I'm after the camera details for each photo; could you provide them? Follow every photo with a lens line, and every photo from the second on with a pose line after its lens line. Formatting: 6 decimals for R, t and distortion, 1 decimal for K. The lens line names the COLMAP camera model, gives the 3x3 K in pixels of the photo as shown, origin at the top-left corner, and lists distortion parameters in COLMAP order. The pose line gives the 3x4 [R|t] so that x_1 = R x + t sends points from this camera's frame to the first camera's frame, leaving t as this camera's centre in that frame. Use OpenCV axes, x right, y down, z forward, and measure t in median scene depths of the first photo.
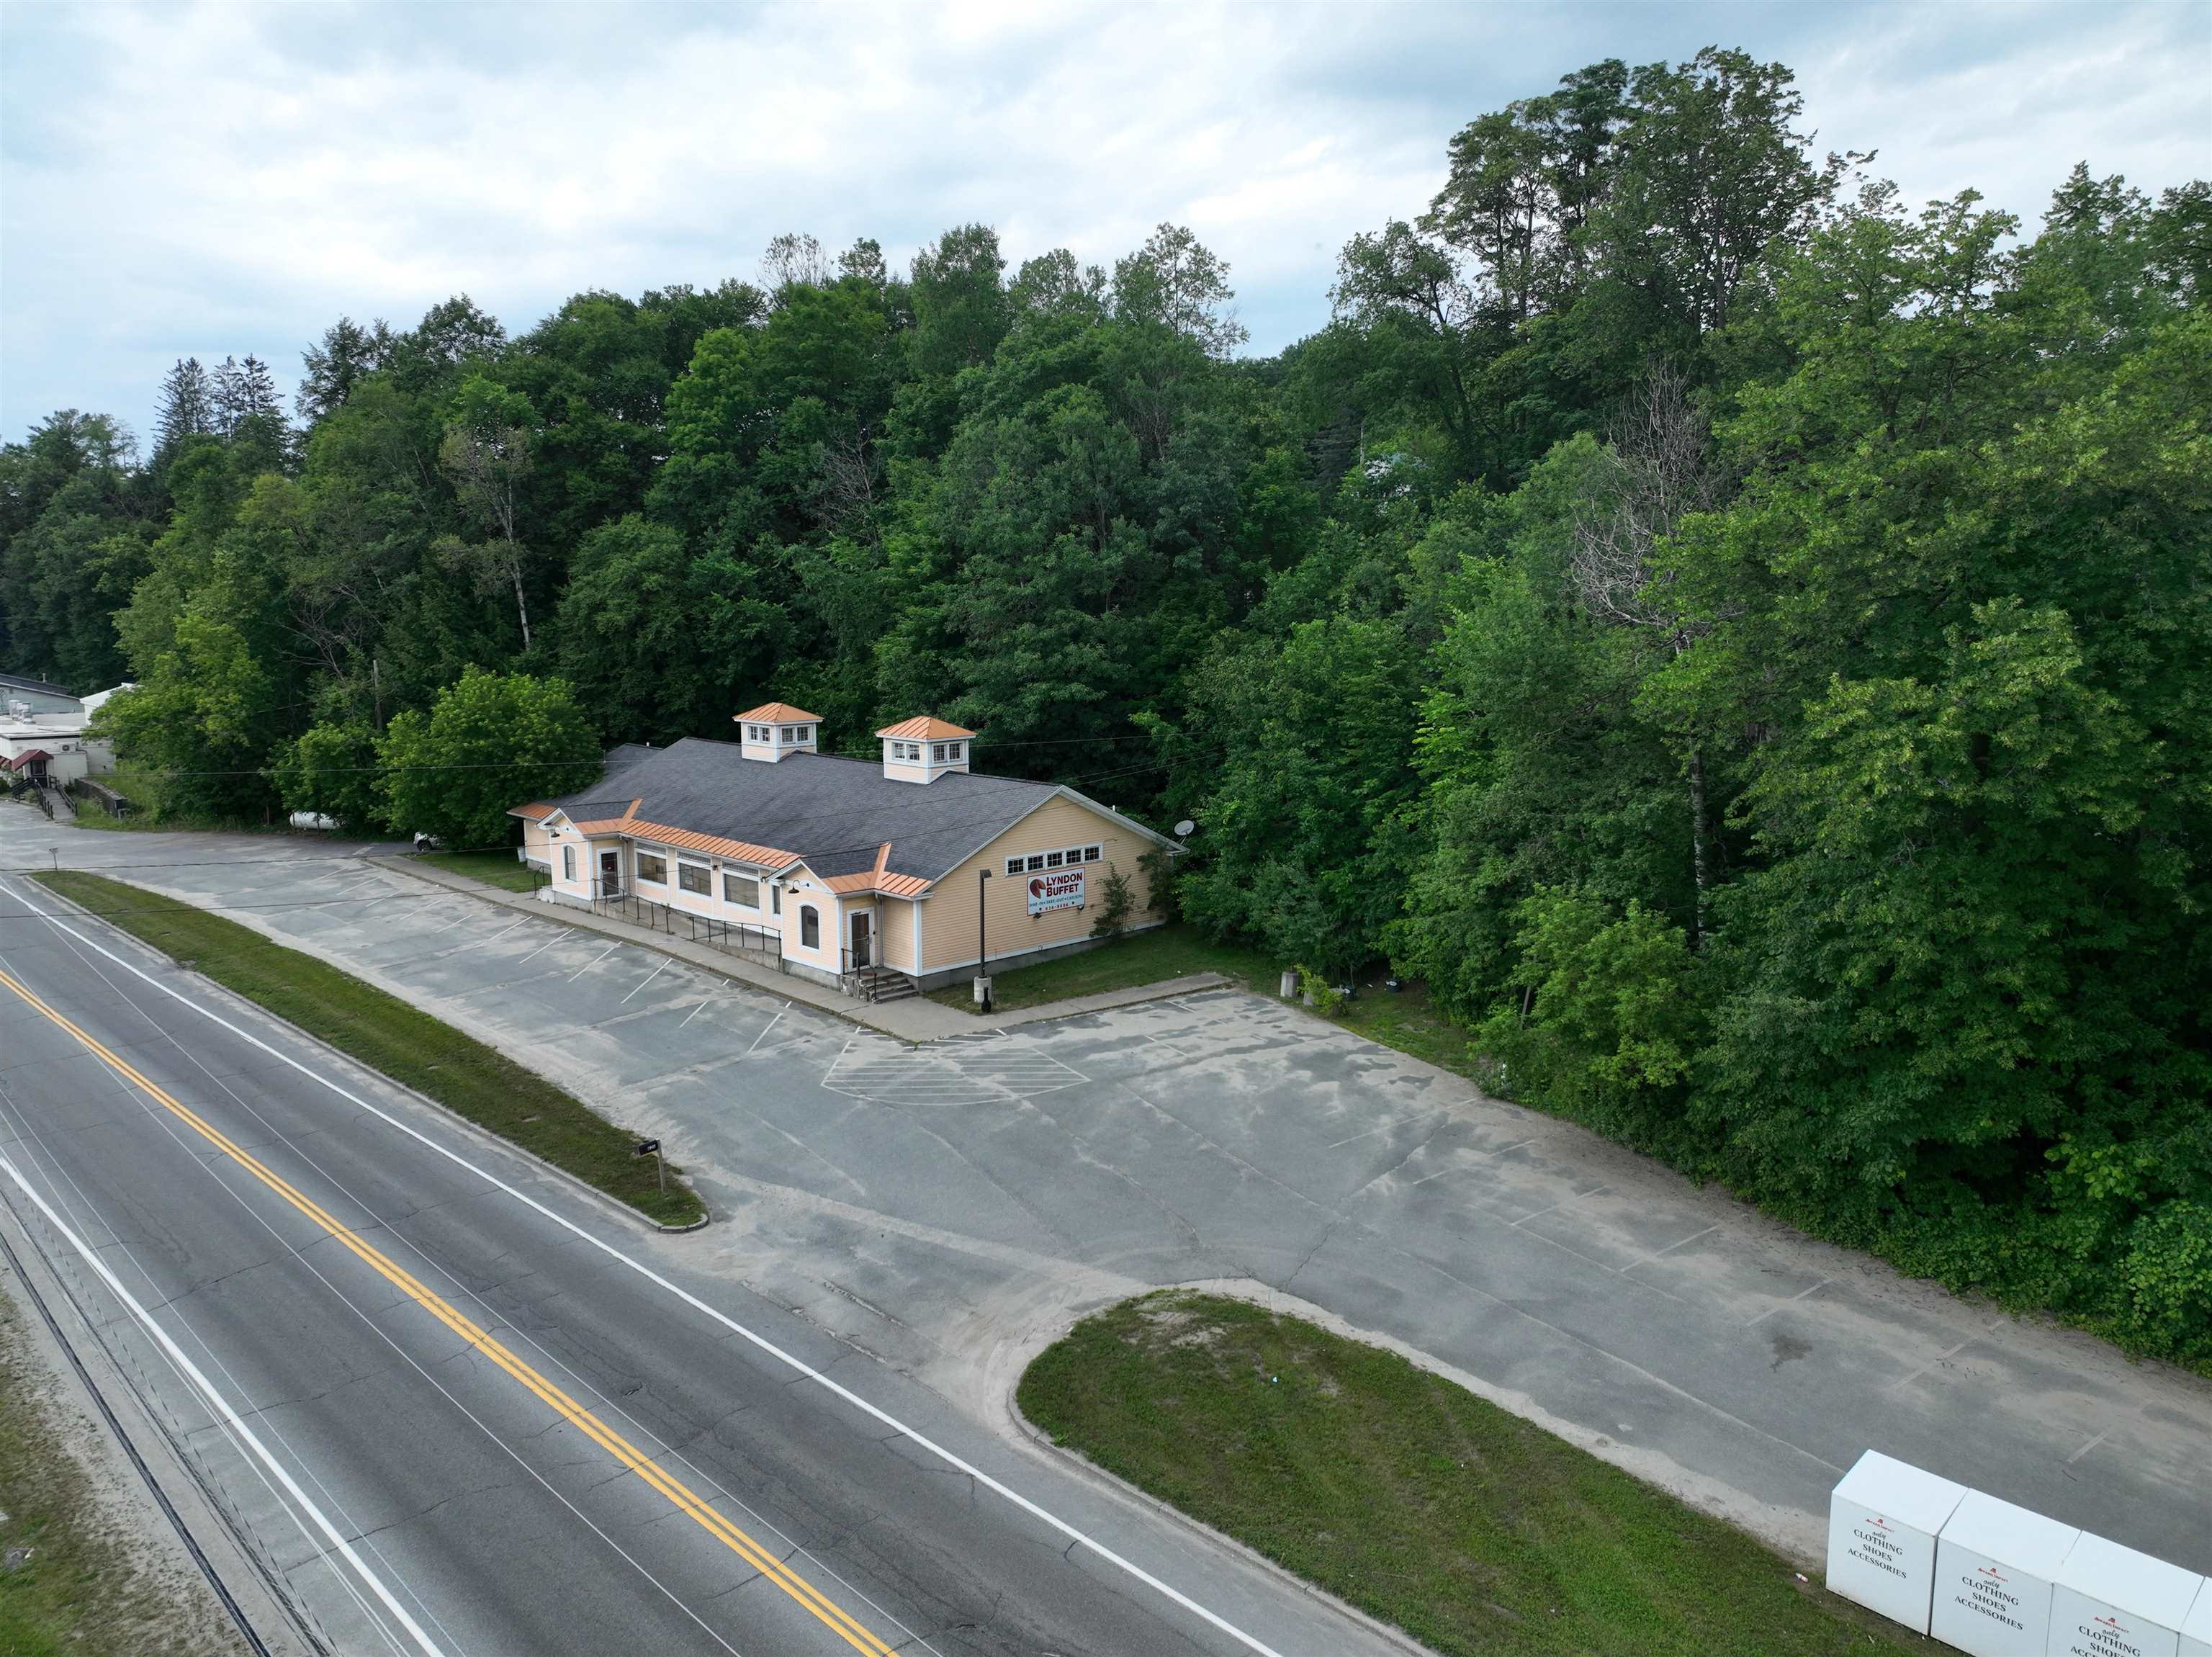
lens RADIAL K [[1555.3, 0, 1106.0], [0, 1555.3, 828.5], [0, 0, 1]] dist [0.007137, 0.003374]
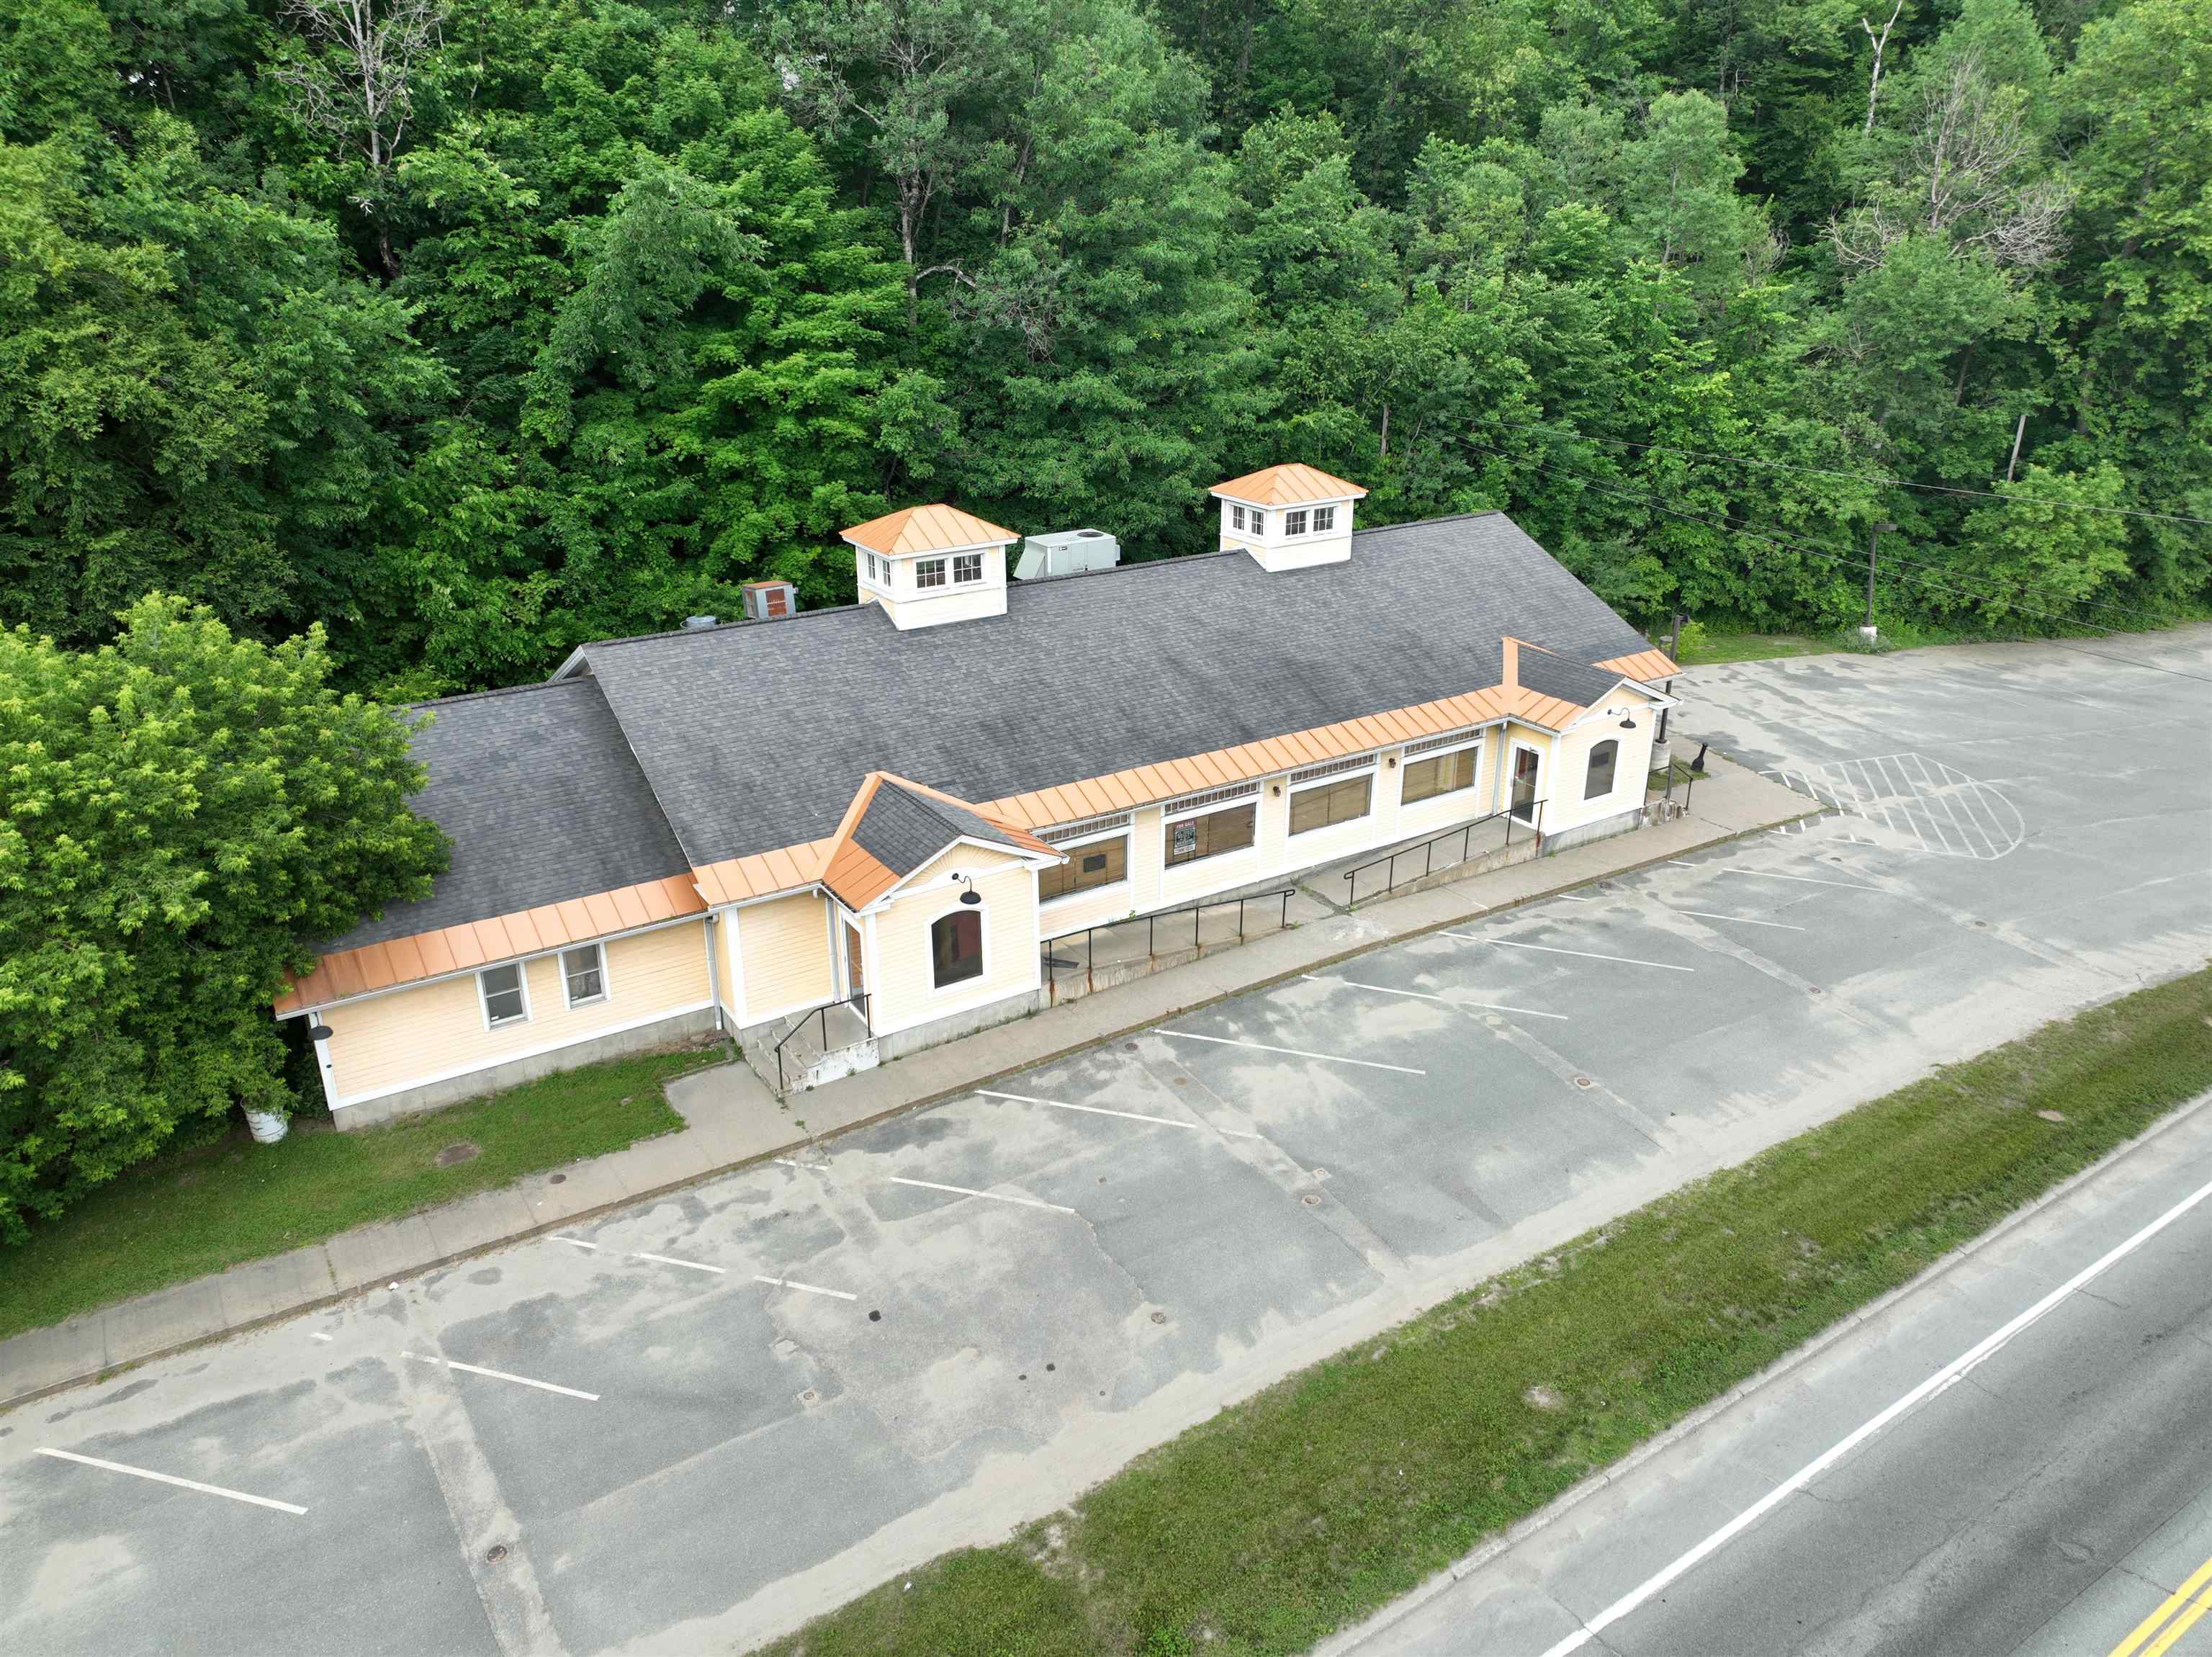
lens RADIAL K [[1555.3, 0, 1106.0], [0, 1555.3, 828.5], [0, 0, 1]] dist [0.007137, 0.003374]
pose [[0.206562, -0.375328, 0.903582, -0.901948], [0.147304, 0.924902, 0.350510, -0.197485], [-0.967282, 0.060699, 0.246337, 1.056205]]
